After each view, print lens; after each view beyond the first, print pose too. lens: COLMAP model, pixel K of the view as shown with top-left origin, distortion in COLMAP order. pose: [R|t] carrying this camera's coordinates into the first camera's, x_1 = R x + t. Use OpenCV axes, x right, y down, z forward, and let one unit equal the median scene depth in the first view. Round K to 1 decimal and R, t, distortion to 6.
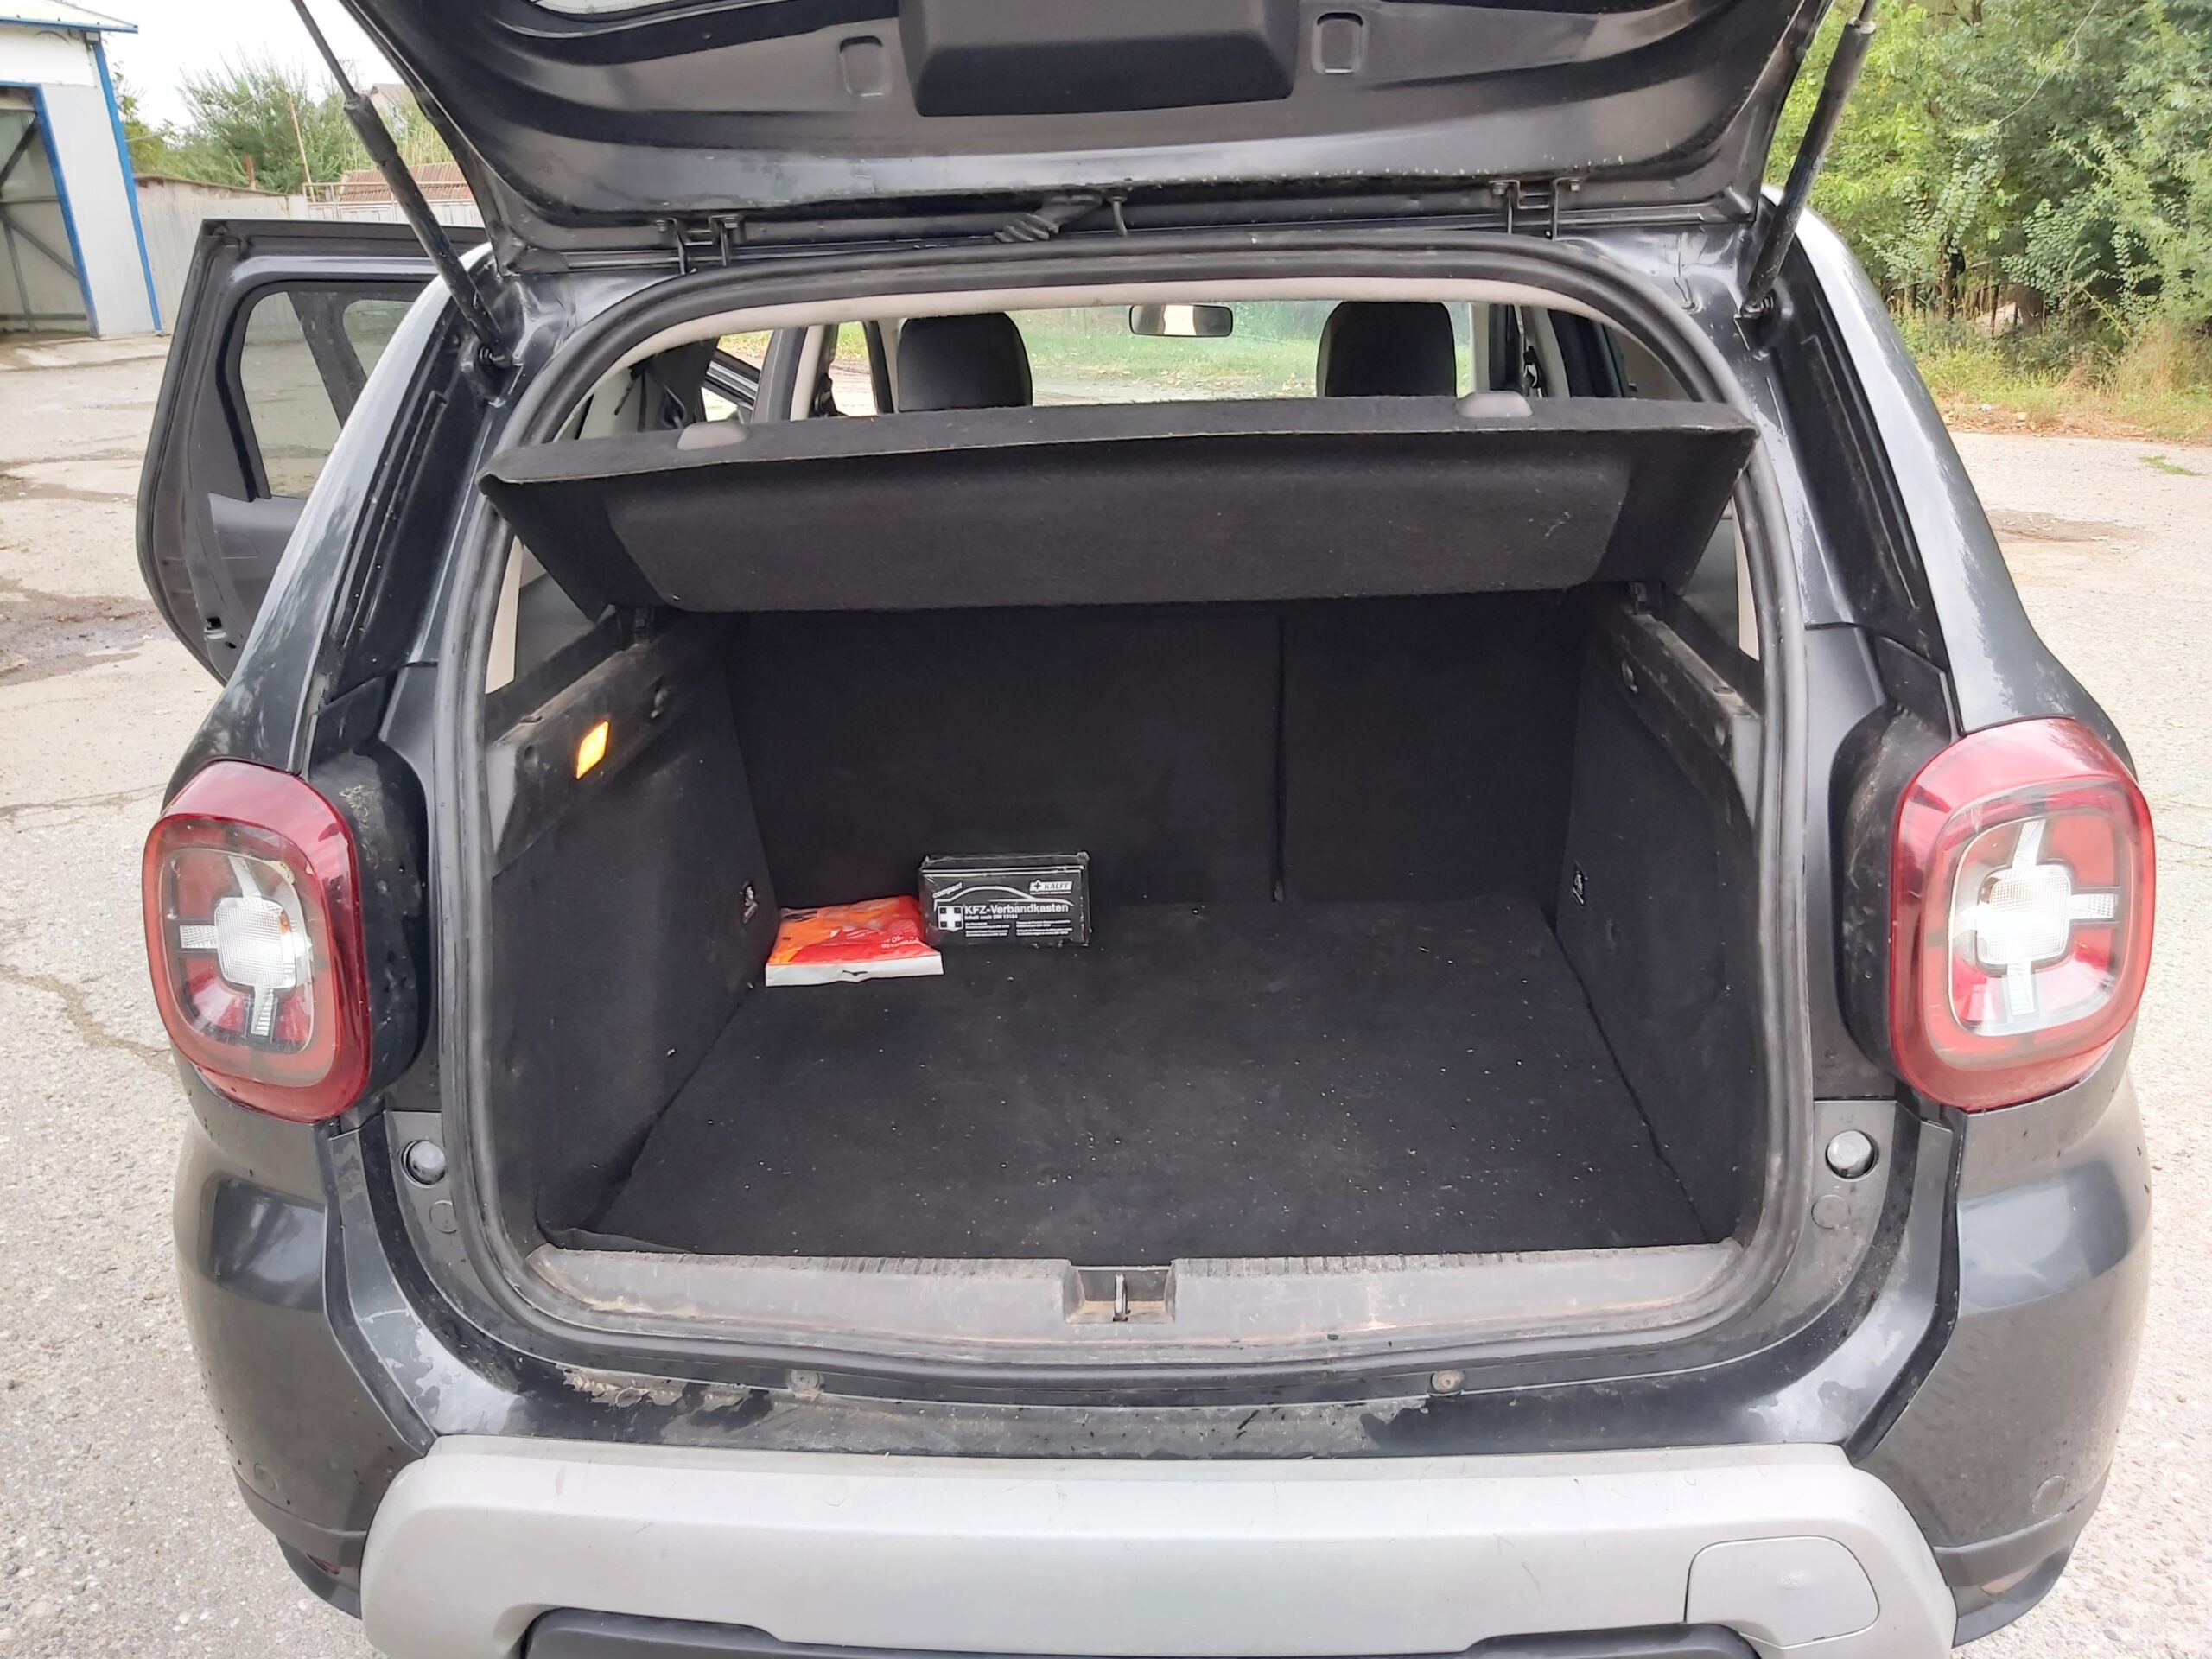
lens RADIAL K [[1735.8, 0, 1105.5], [0, 1735.8, 819.7], [0, 0, 1]] dist [-0.000404, -0.006154]
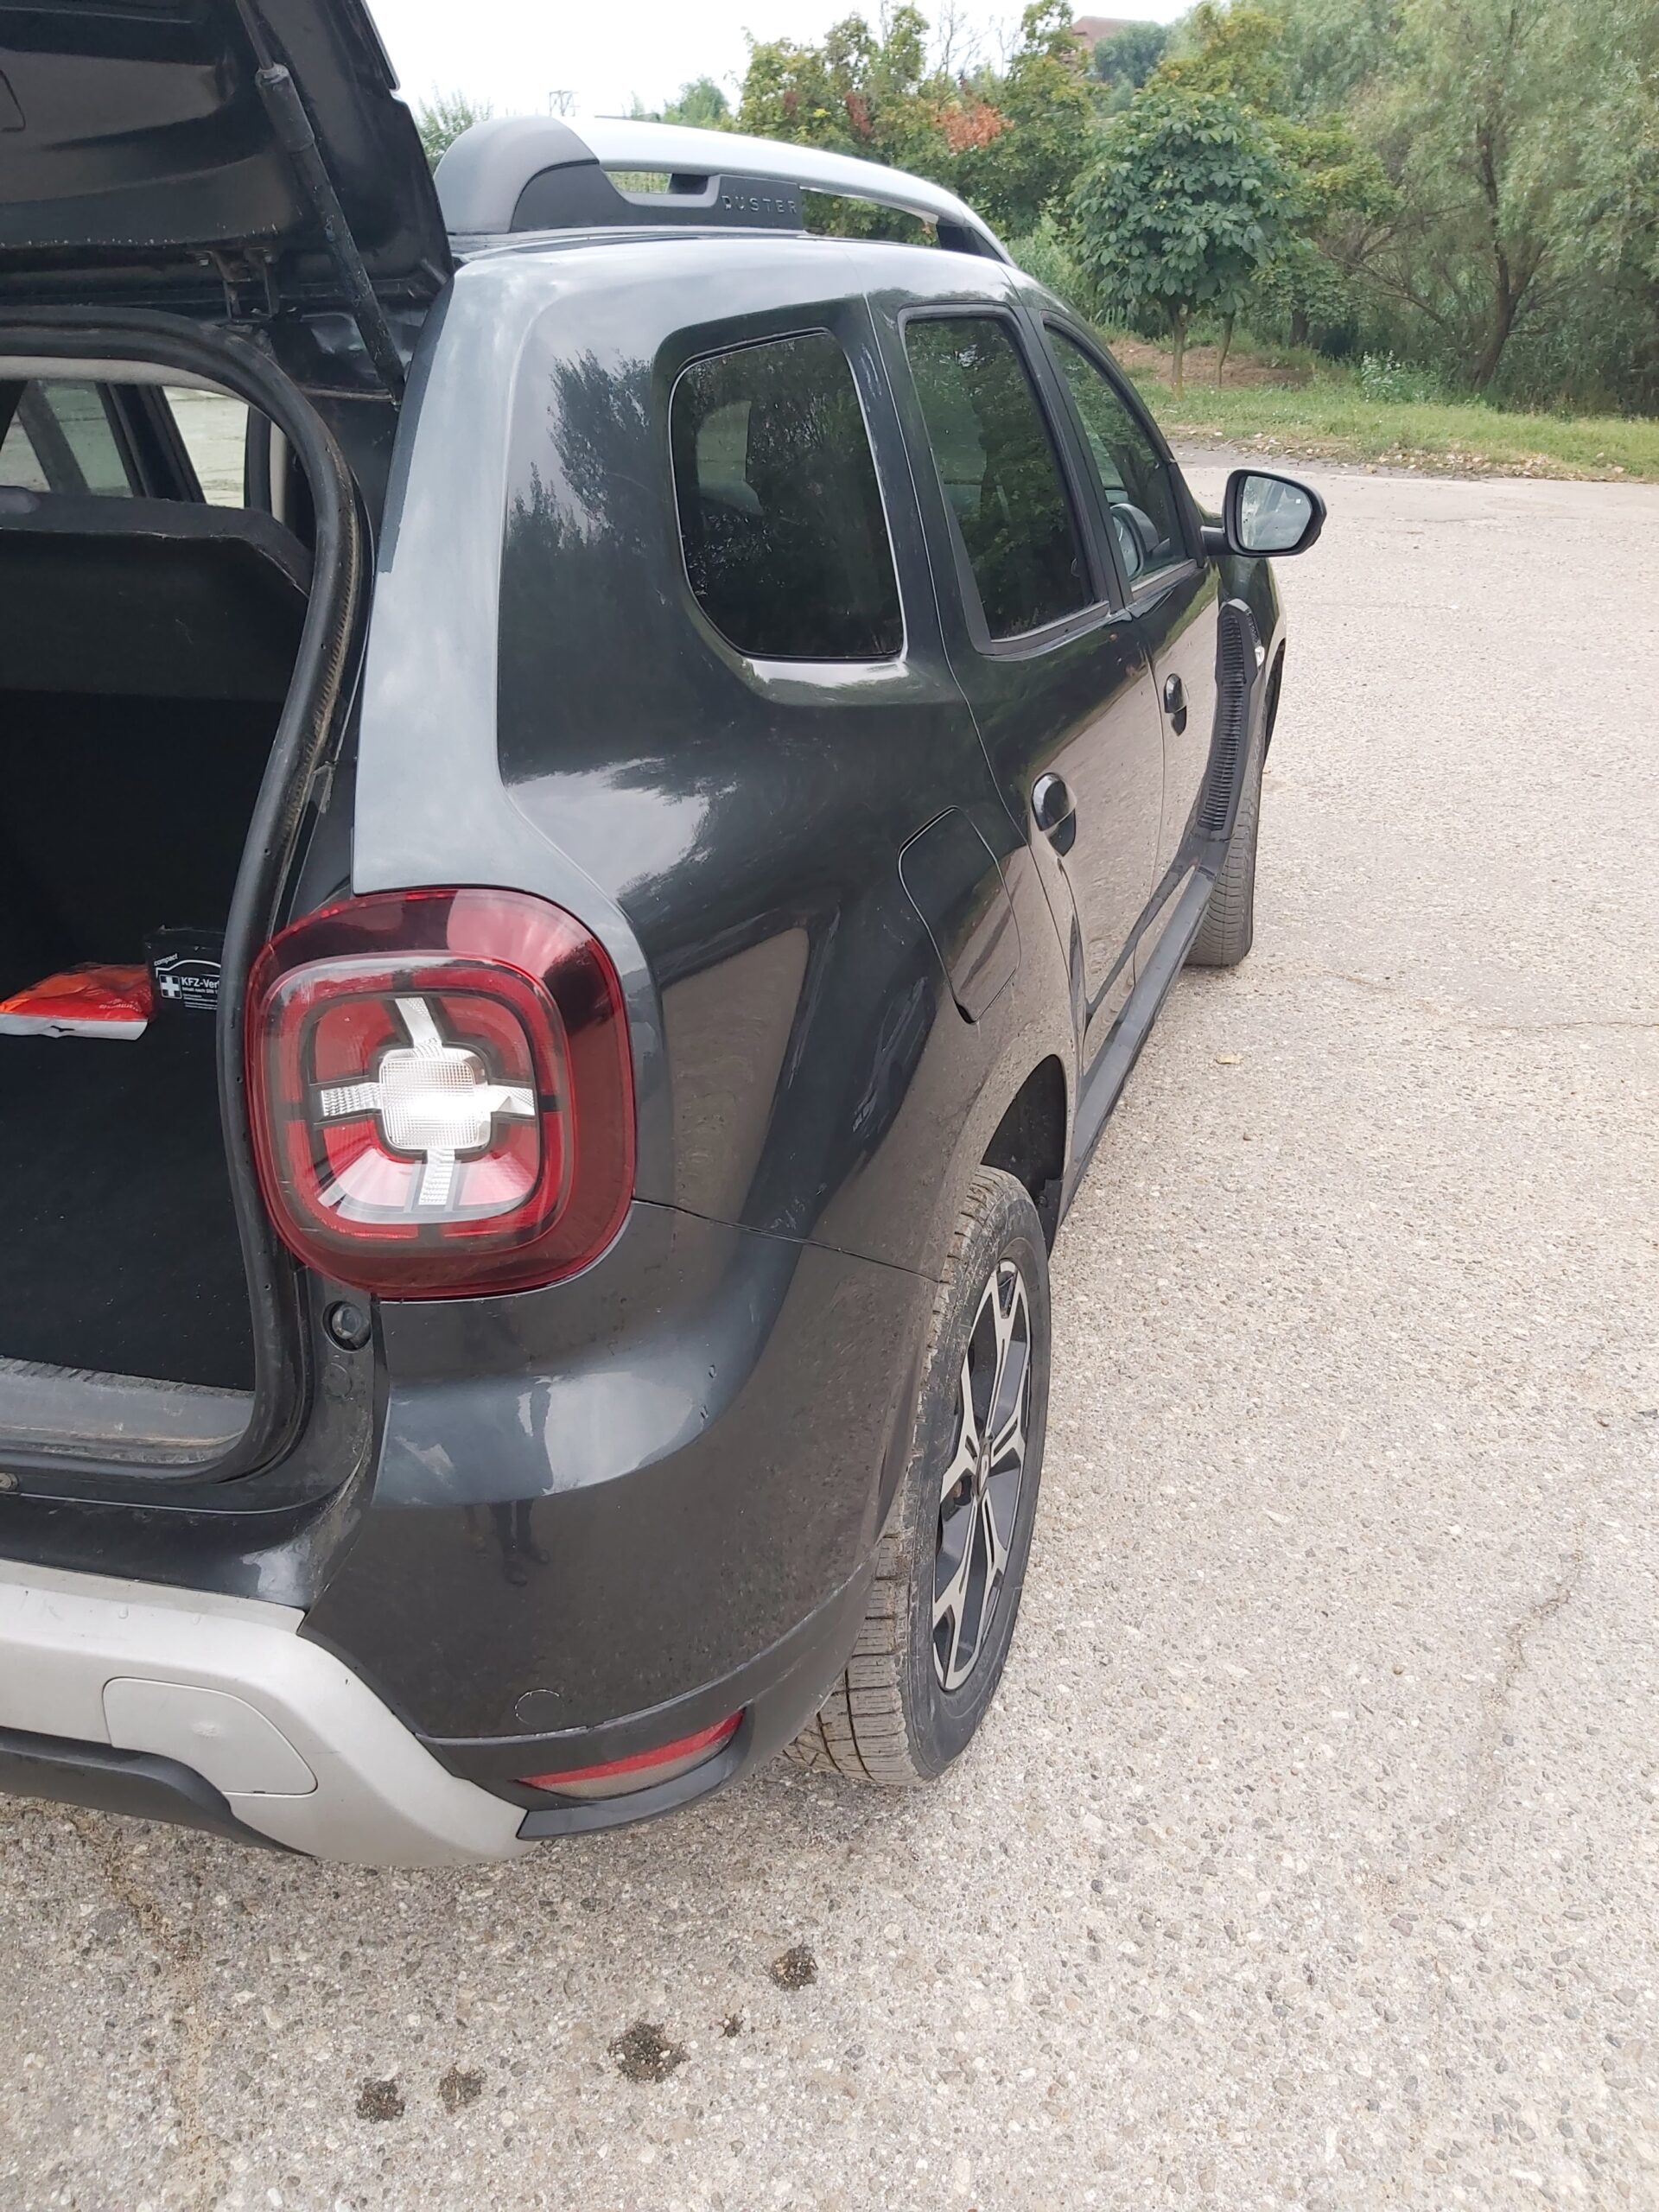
lens RADIAL K [[1727.3, 0, 829.5], [0, 1727.3, 1106.0], [0, 0, 1]] dist [0.056112, -0.126751]
pose [[0.964523, 0.125120, -0.232464, 0.552787], [-0.096492, 0.986712, 0.130722, -0.047699], [0.245731, -0.103654, 0.963780, 0.096818]]
